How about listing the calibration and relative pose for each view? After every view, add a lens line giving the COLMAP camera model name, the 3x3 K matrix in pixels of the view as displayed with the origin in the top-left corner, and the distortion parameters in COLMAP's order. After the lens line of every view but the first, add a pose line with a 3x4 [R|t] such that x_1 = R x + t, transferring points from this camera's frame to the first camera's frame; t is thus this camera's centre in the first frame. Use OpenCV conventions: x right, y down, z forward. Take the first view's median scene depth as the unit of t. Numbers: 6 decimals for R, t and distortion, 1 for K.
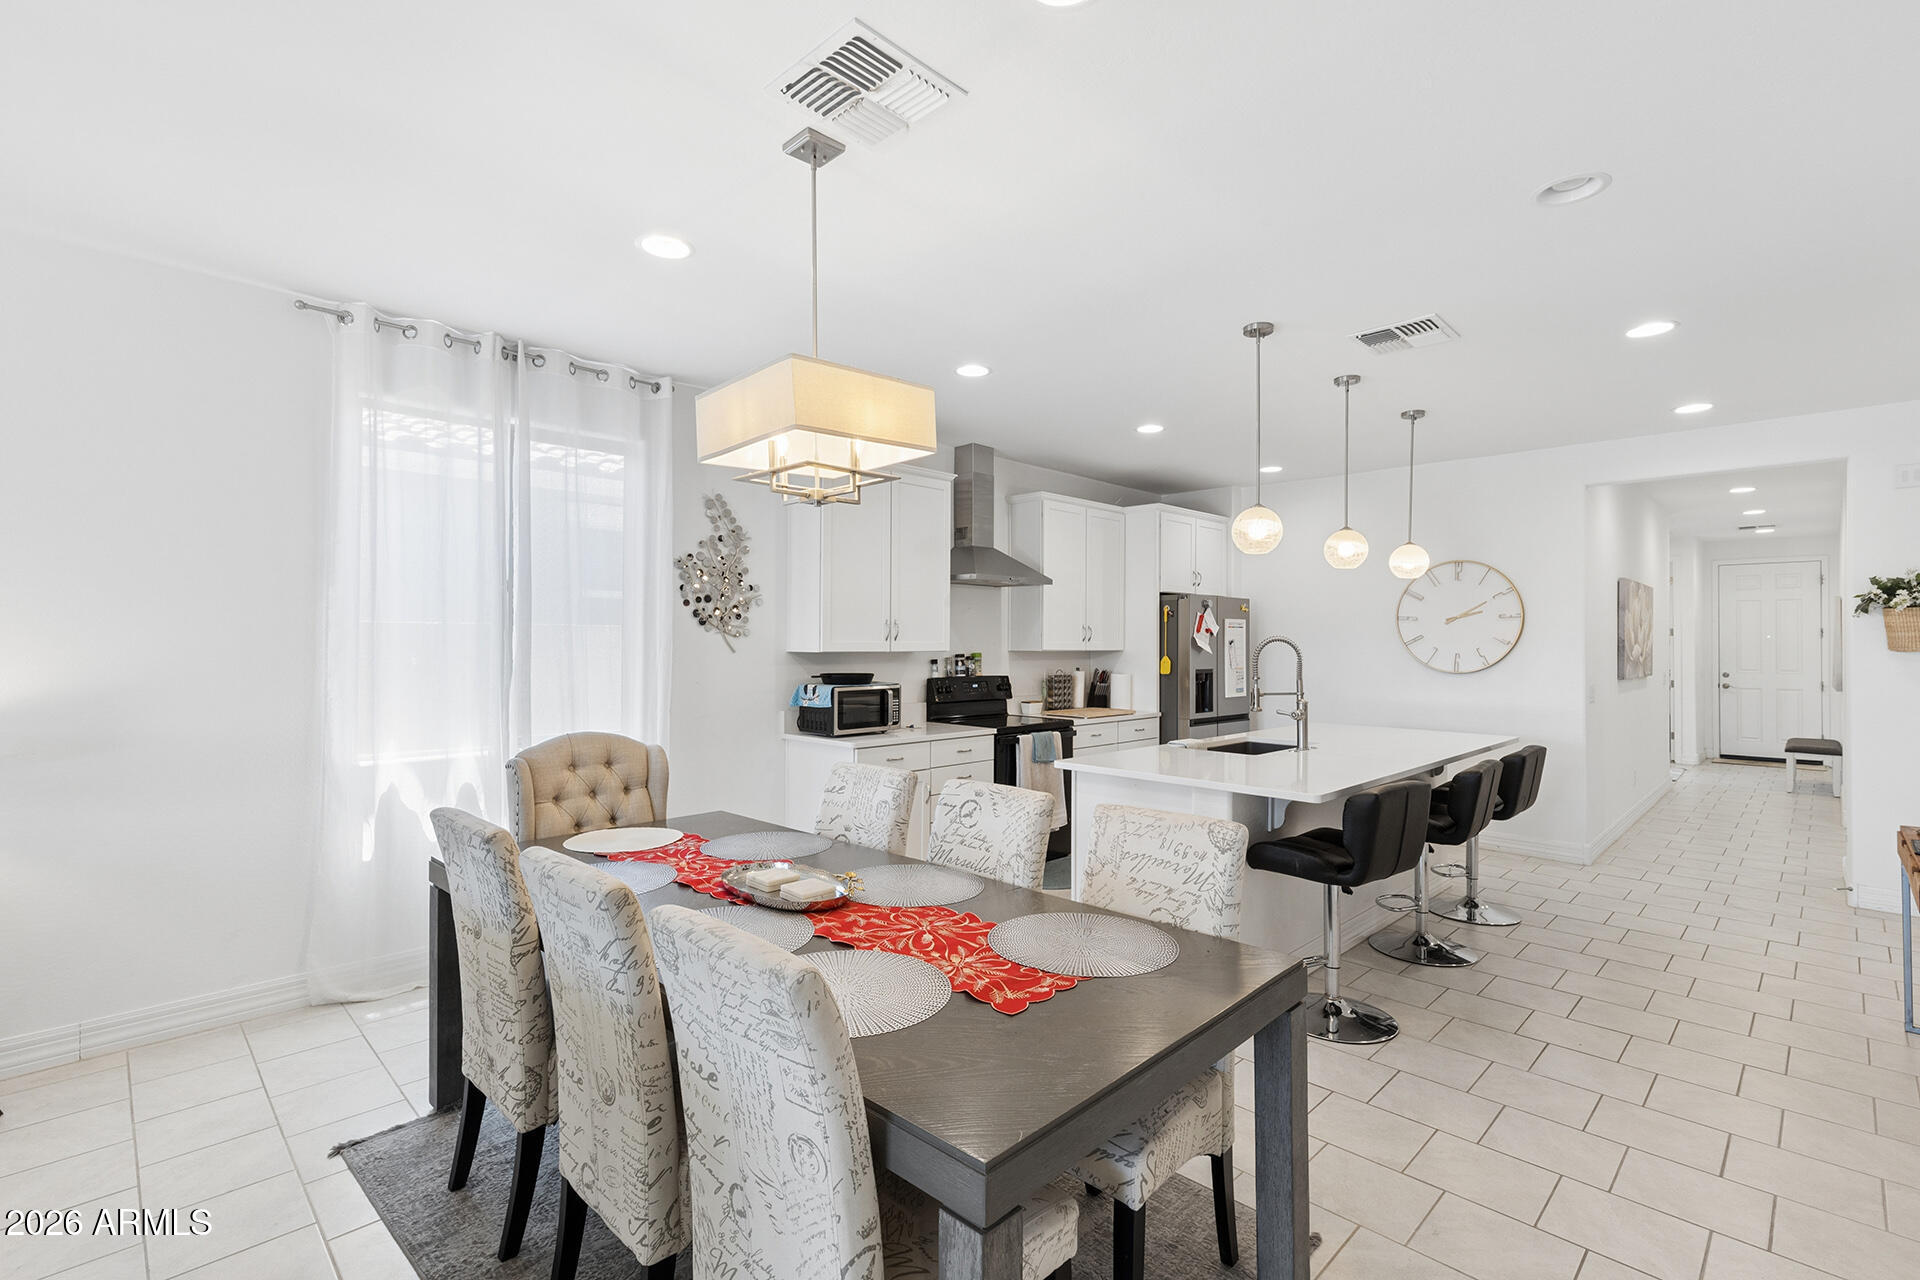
lens RADIAL K [[868.9, 0, 947.4], [0, 868.9, 643.2], [0, 0, 1]] dist [0.002962, 0.000072]
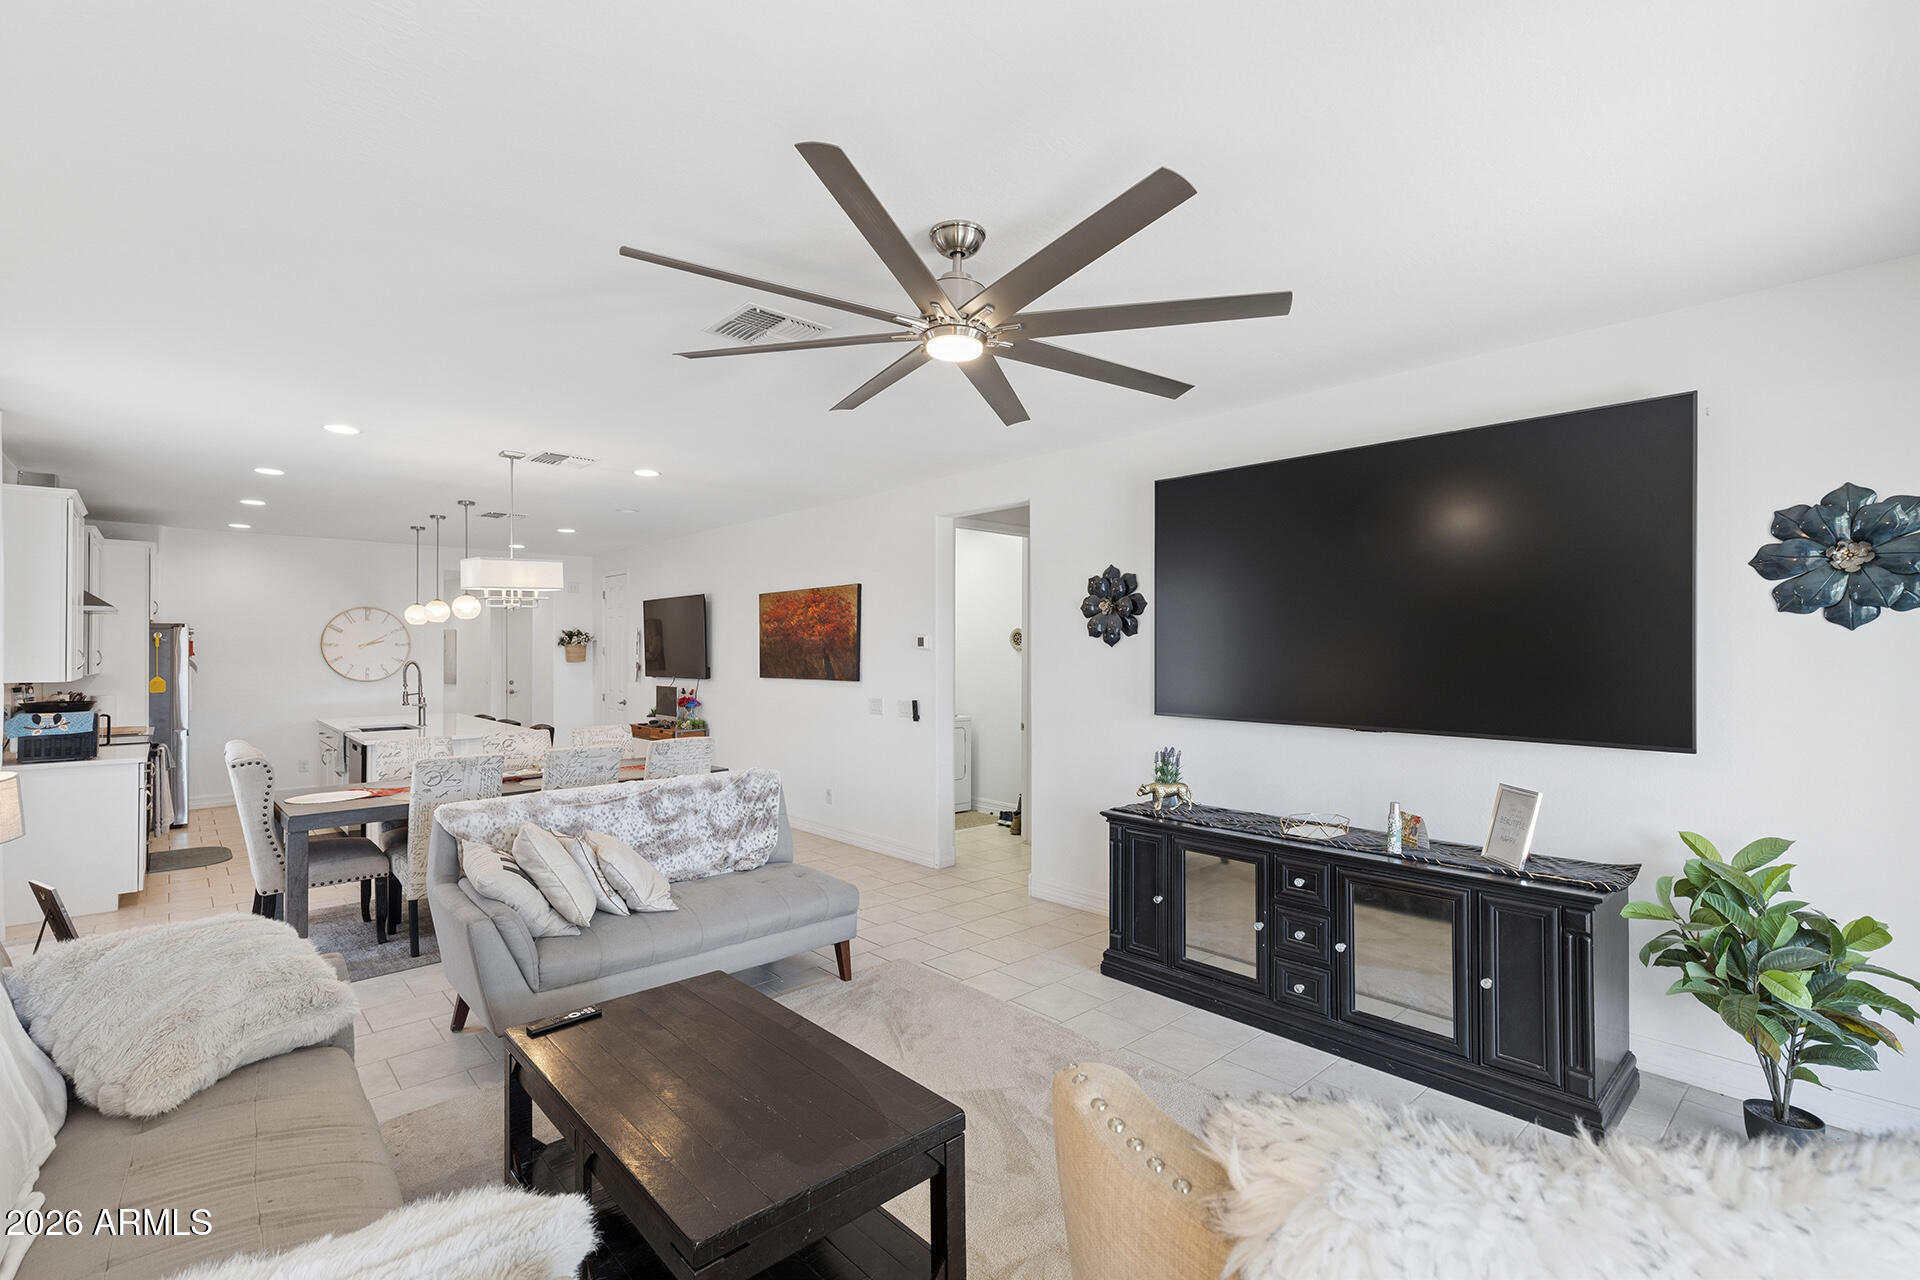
lens RADIAL K [[851.5, 0, 956.8], [0, 851.5, 645.7], [0, 0, 1]] dist [0.002045, 0.000080]
pose [[0.039076, 0.000665, 0.999236, -0.994755], [0.003883, 0.999992, -0.000817, -0.025150], [-0.999229, 0.003912, 0.039073, -0.109331]]
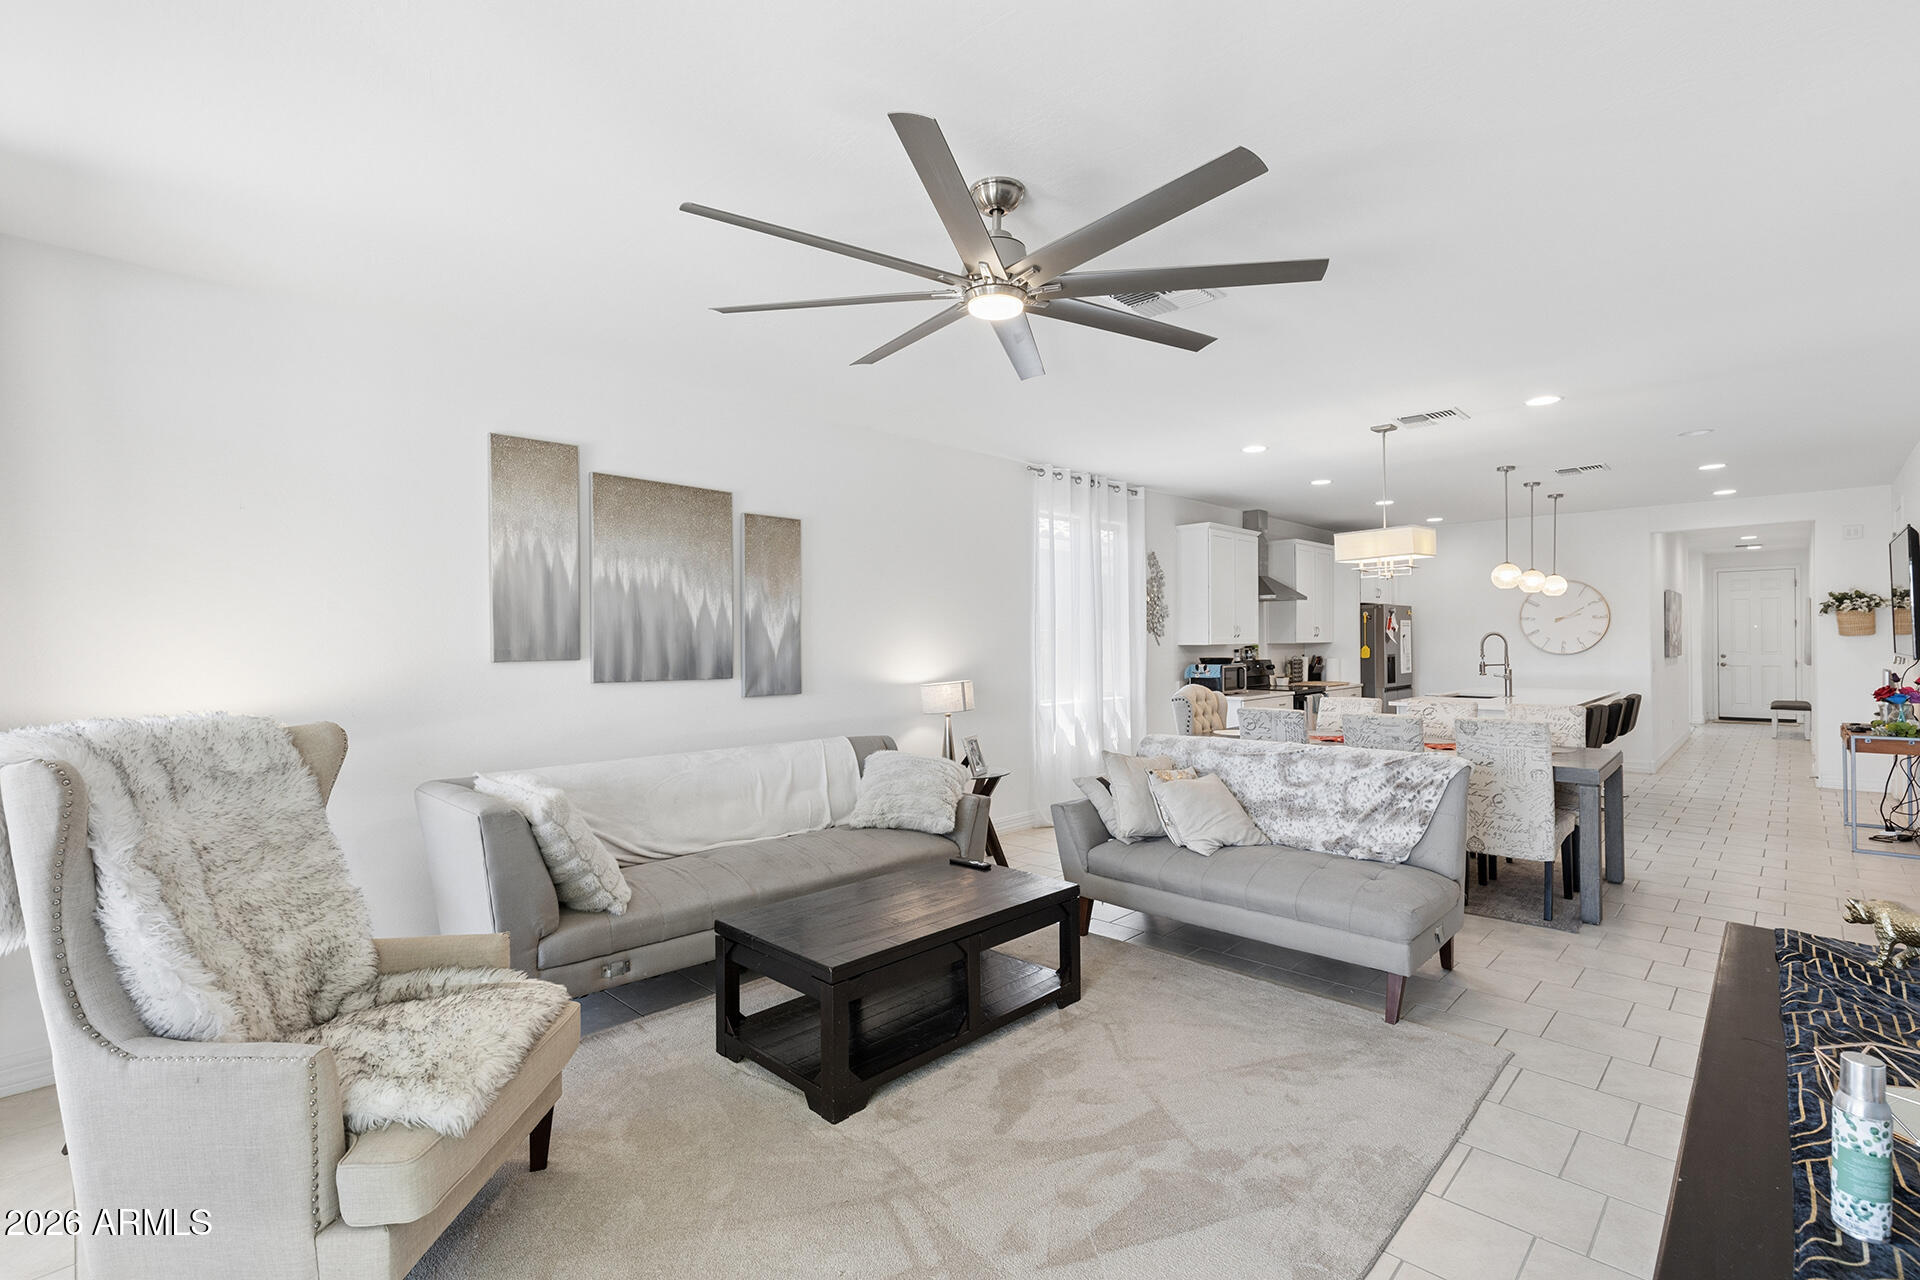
lens RADIAL K [[856.4, 0, 957.2], [0, 856.4, 652.4], [0, 0, 1]] dist [0.005948, -0.000541]
pose [[0.999737, -0.013575, 0.018492, -0.575821], [0.013335, 0.999826, 0.013039, -0.002850], [-0.018666, -0.012789, 0.999744, -0.555007]]
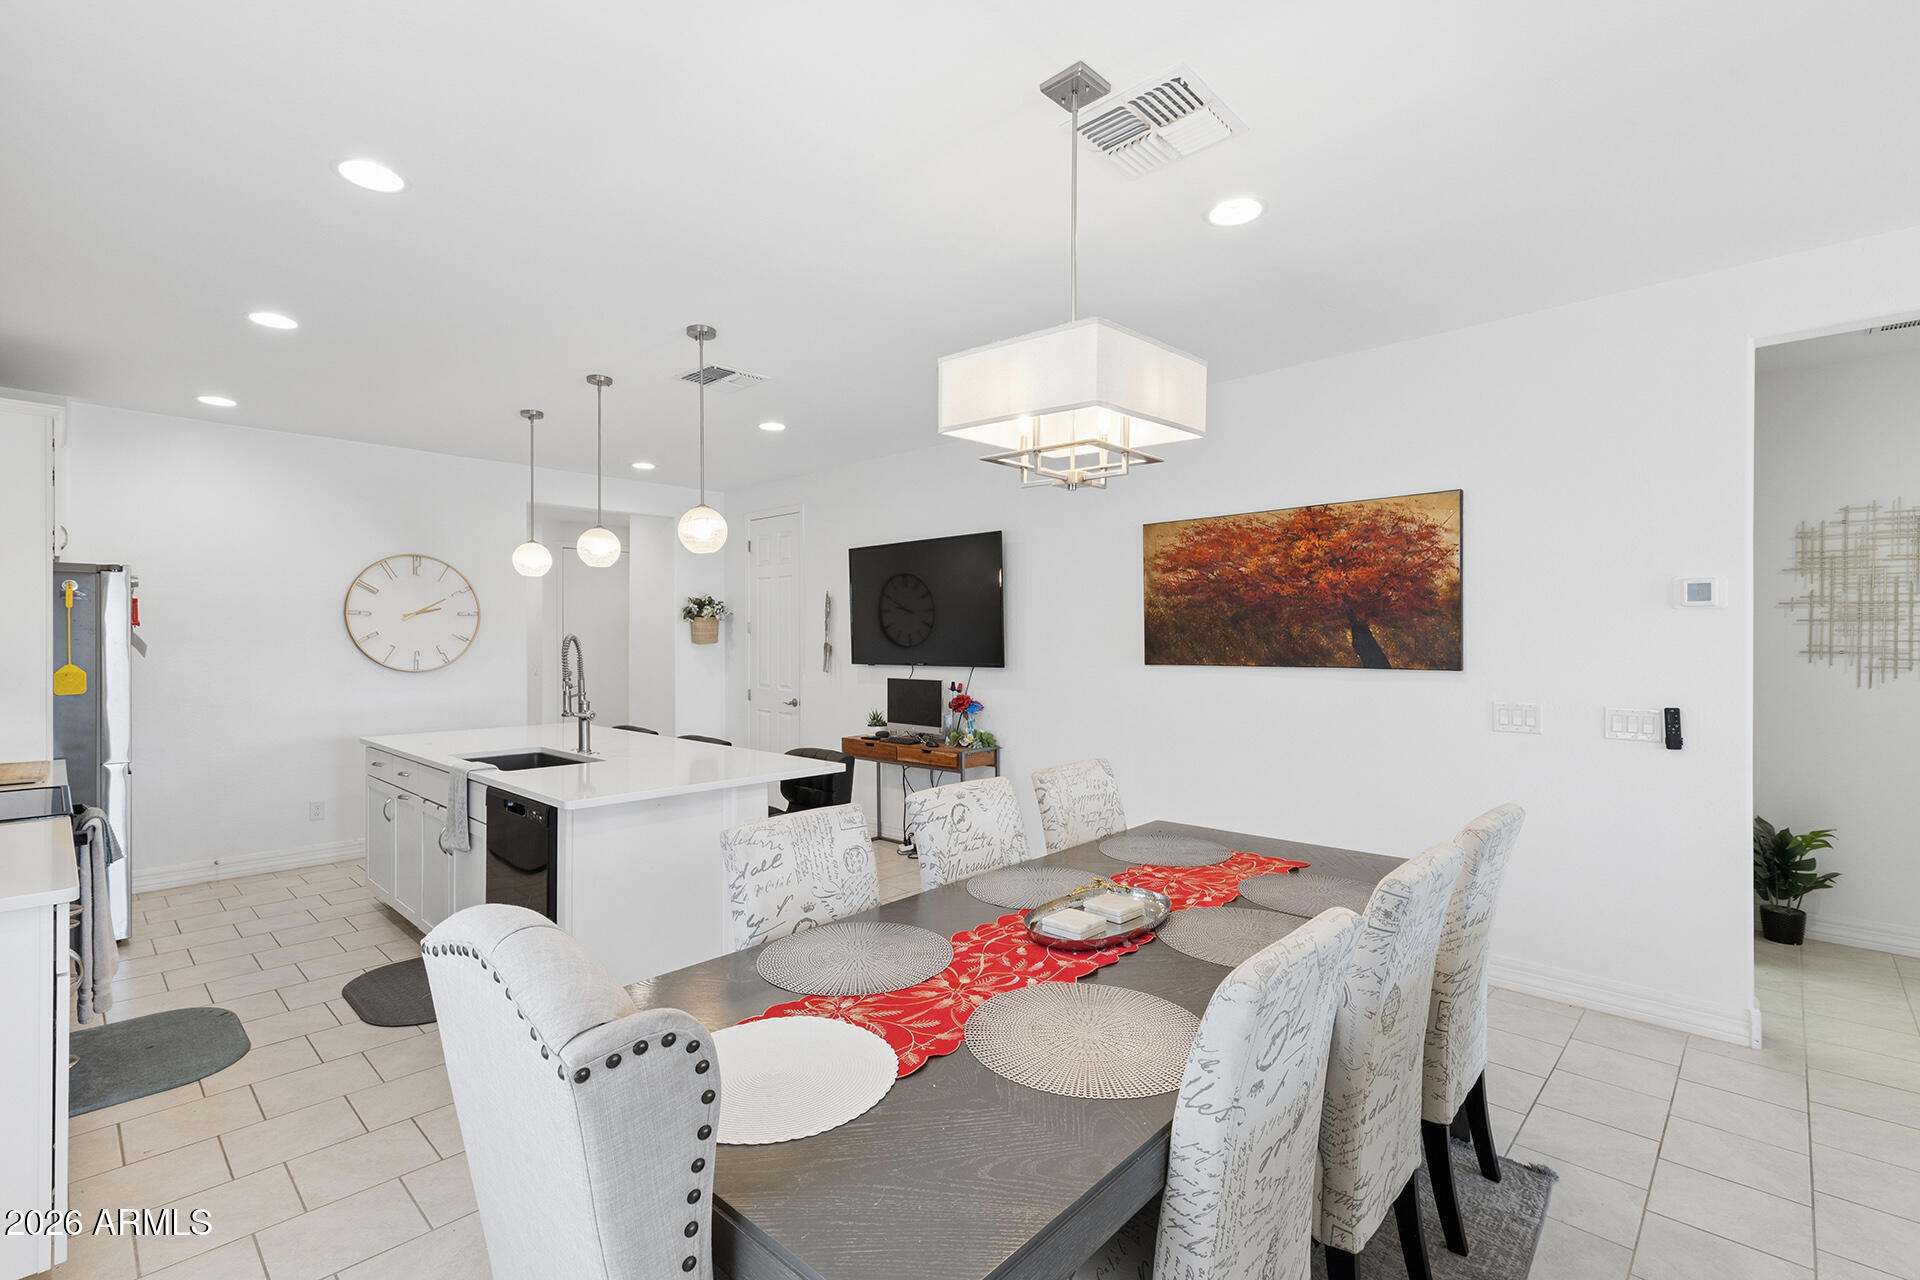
lens RADIAL K [[859.7, 0, 960.0], [0, 859.7, 640.0], [0, 0, 1]] dist [0.003019, 0.000156]
pose [[-0.027720, -0.004544, 0.999605, -0.437723], [0.003059, 0.999985, 0.004631, -0.003280], [-0.999611, 0.003186, -0.027706, 0.482422]]
